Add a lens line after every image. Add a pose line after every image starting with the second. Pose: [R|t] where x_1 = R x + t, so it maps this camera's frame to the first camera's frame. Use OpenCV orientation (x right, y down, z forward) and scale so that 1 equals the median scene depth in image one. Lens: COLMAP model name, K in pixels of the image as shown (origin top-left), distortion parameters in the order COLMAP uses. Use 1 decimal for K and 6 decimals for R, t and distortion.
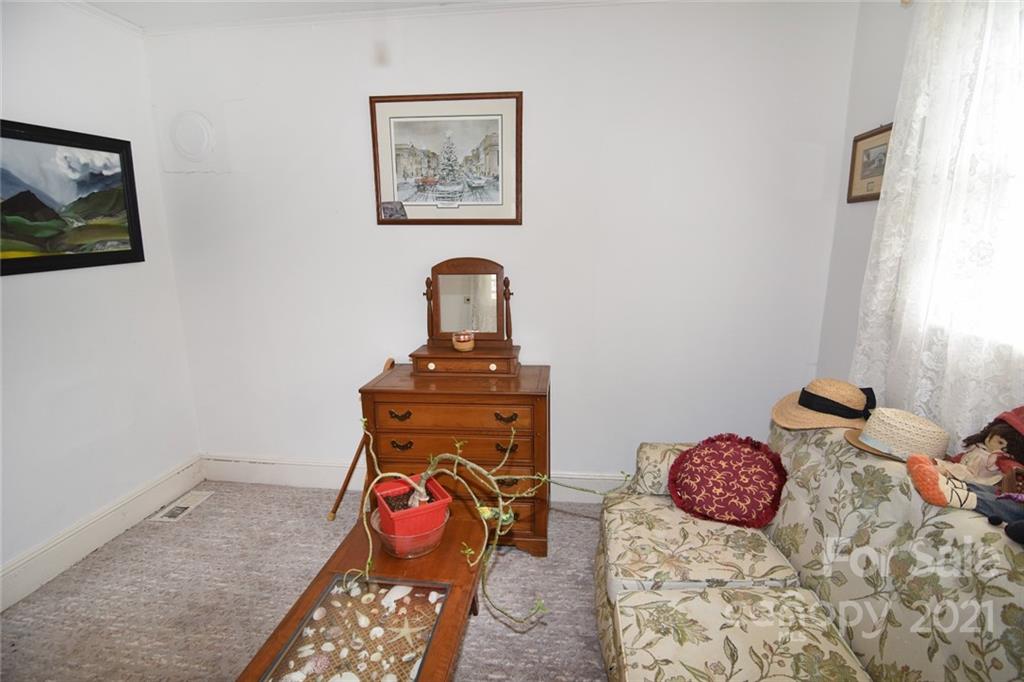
lens RADIAL K [[489.6, 0, 515.5], [0, 489.6, 337.3], [0, 0, 1]] dist [-0.010955, -0.005131]
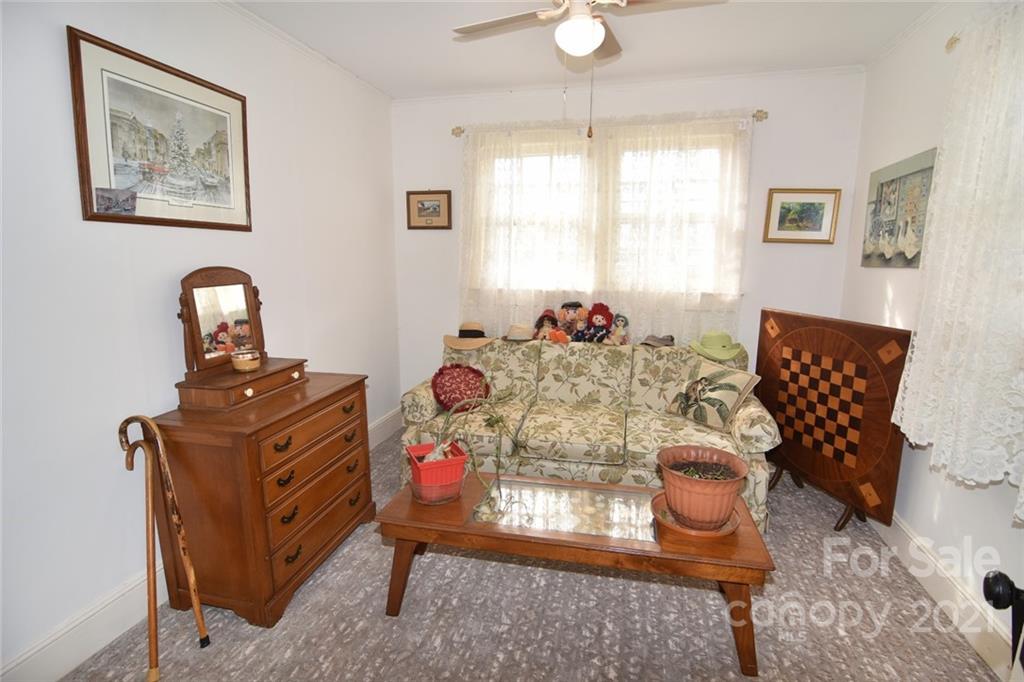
lens RADIAL K [[489.6, 0, 516.5], [0, 489.6, 338.5], [0, 0, 1]] dist [-0.010955, -0.005131]
pose [[0.137265, -0.157575, 0.977920, -0.894646], [0.218846, 0.967693, 0.125209, -0.033840], [-0.966056, 0.196828, 0.167315, 0.383066]]
